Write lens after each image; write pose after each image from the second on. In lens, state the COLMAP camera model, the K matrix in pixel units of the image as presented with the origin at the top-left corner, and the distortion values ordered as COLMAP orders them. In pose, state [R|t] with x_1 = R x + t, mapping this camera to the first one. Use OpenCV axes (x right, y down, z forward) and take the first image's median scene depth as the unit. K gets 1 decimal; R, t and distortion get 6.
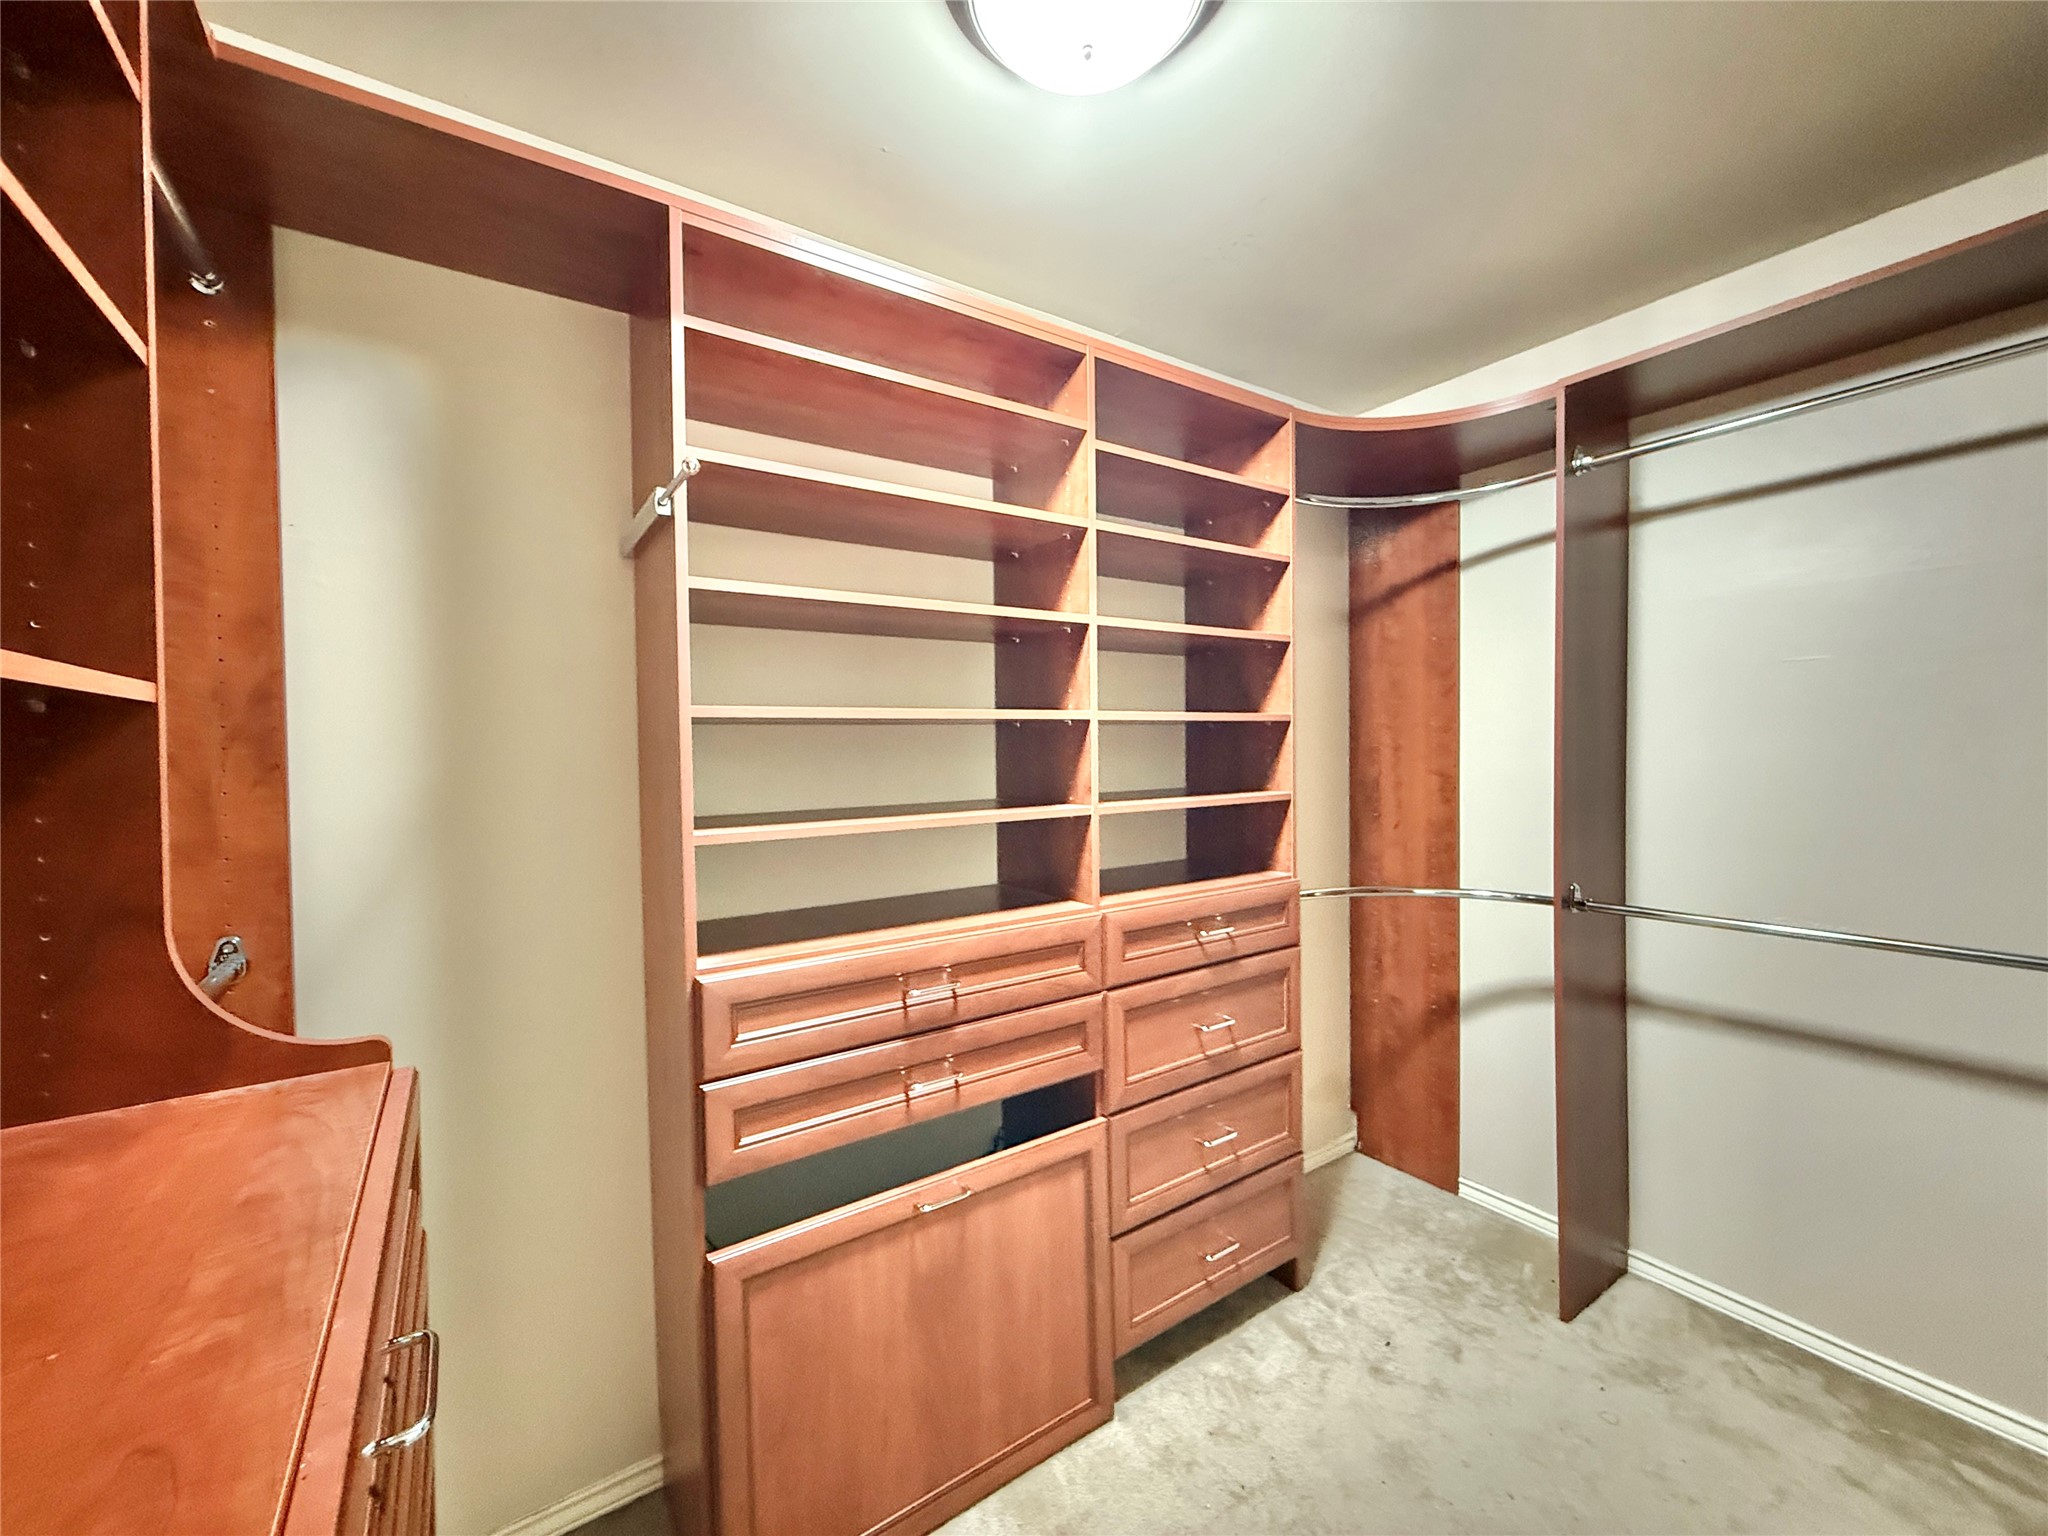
lens RADIAL K [[831.2, 0, 1005.2], [0, 831.2, 777.5], [0, 0, 1]] dist [-0.001594, -0.000025]
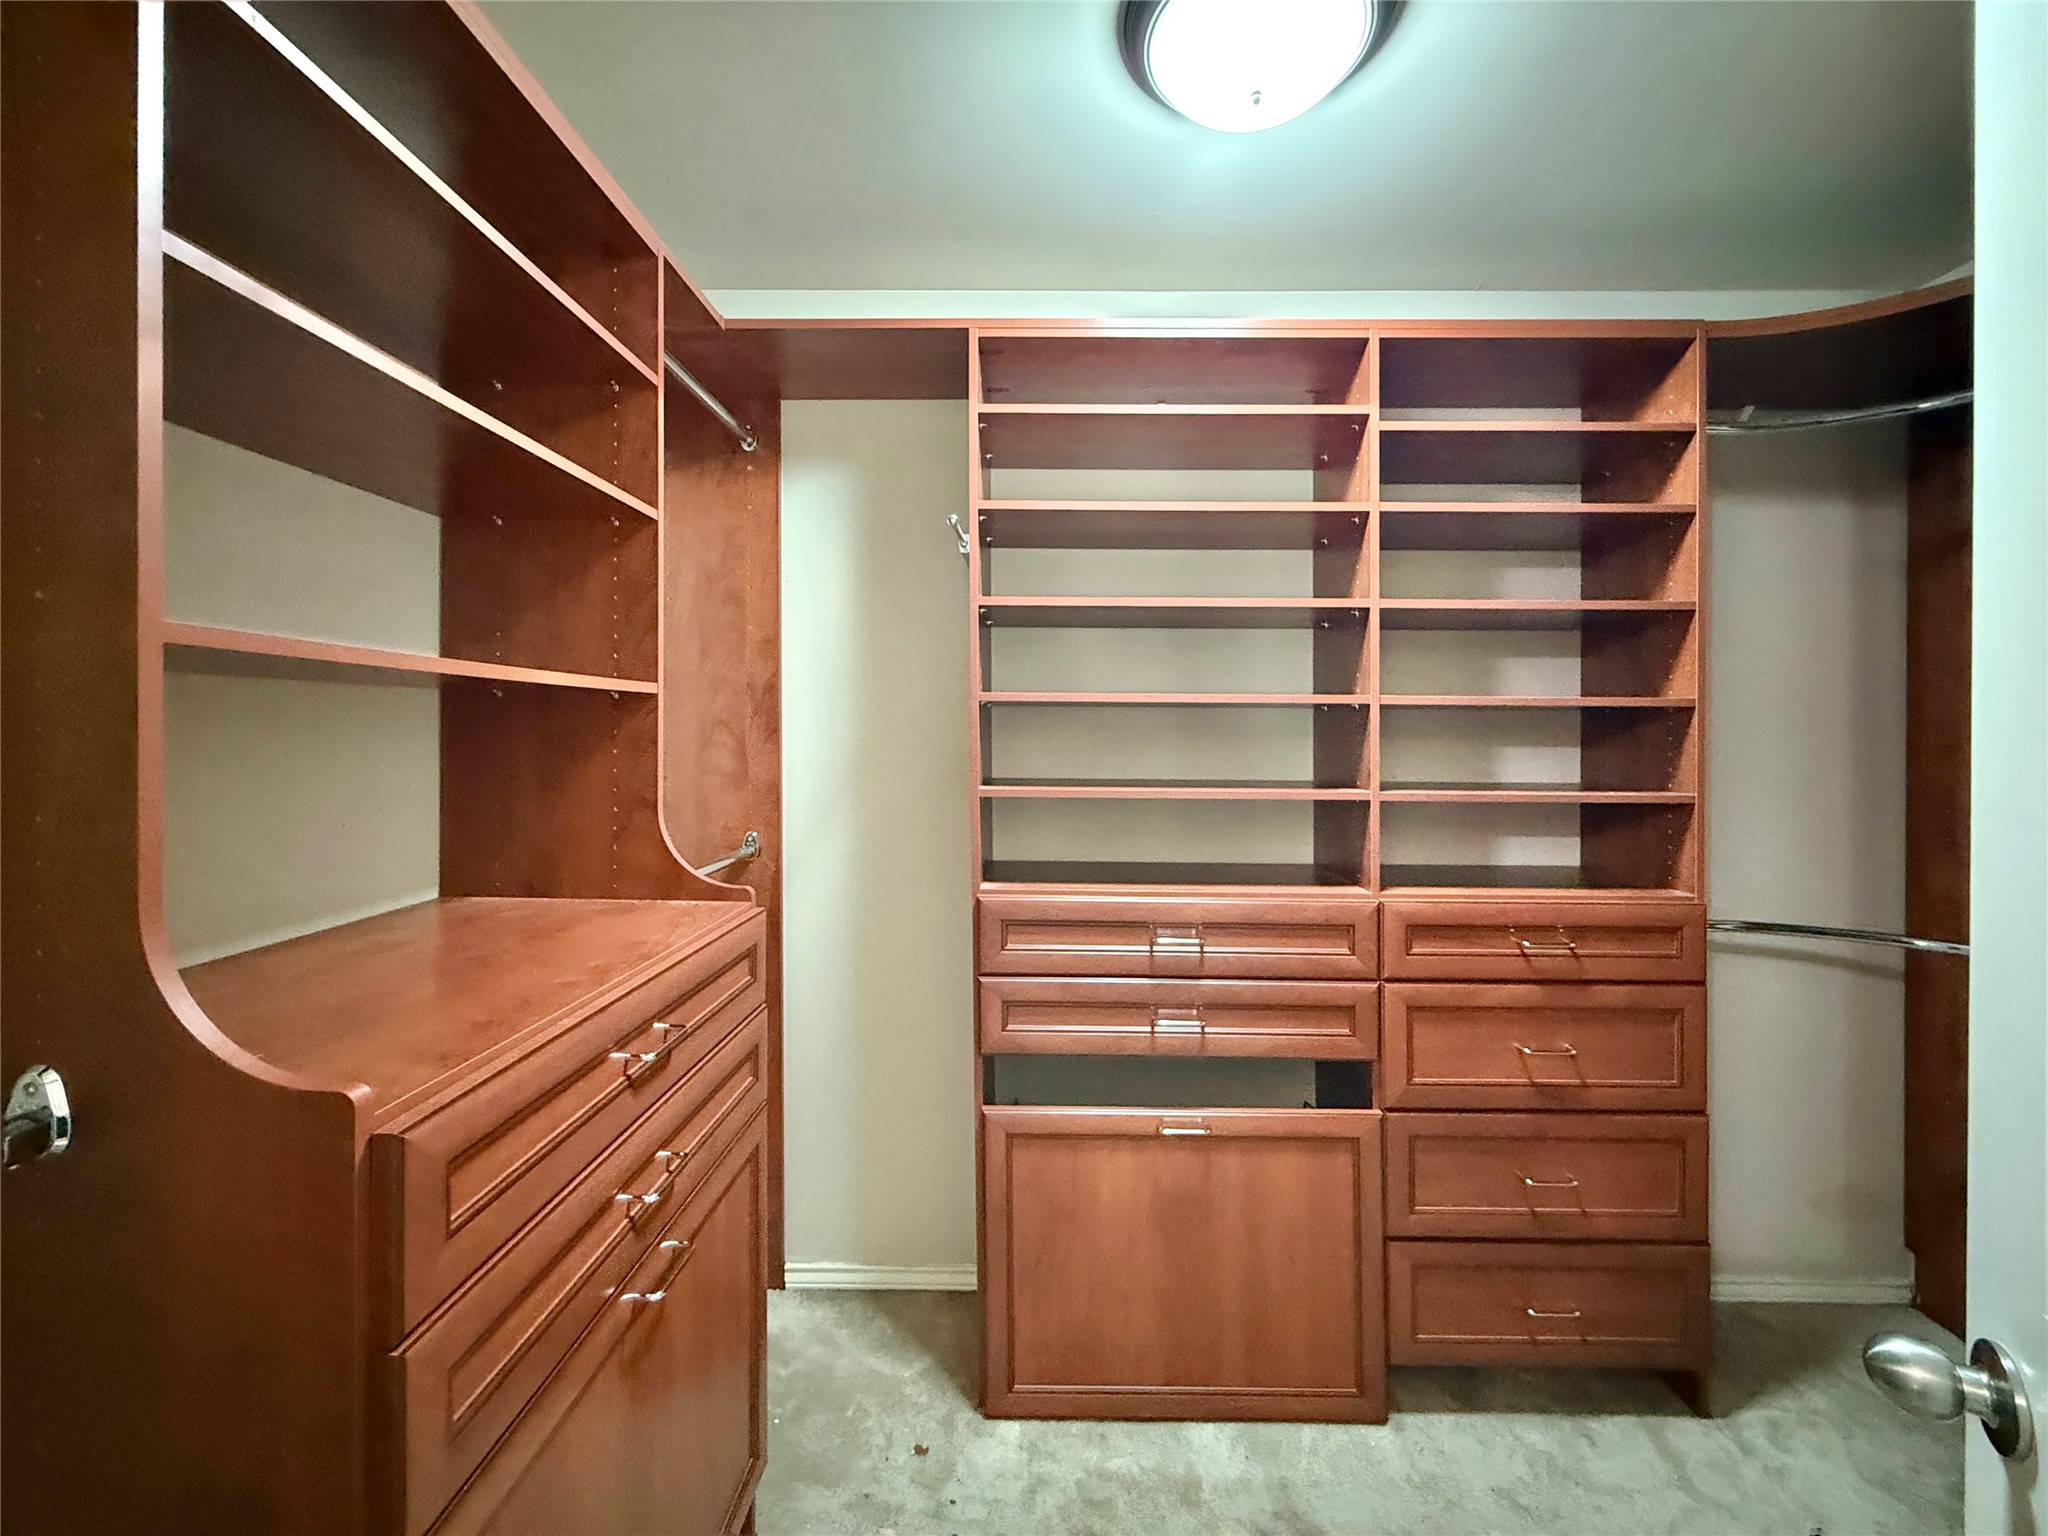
lens RADIAL K [[812.2, 0, 1025.7], [0, 812.2, 760.8], [0, 0, 1]] dist [0.000174, 0.000046]
pose [[0.827767, 0.044363, -0.559315, 0.295983], [-0.042688, 0.998959, 0.016058, -0.000233], [0.559445, 0.010584, 0.828800, -0.032708]]
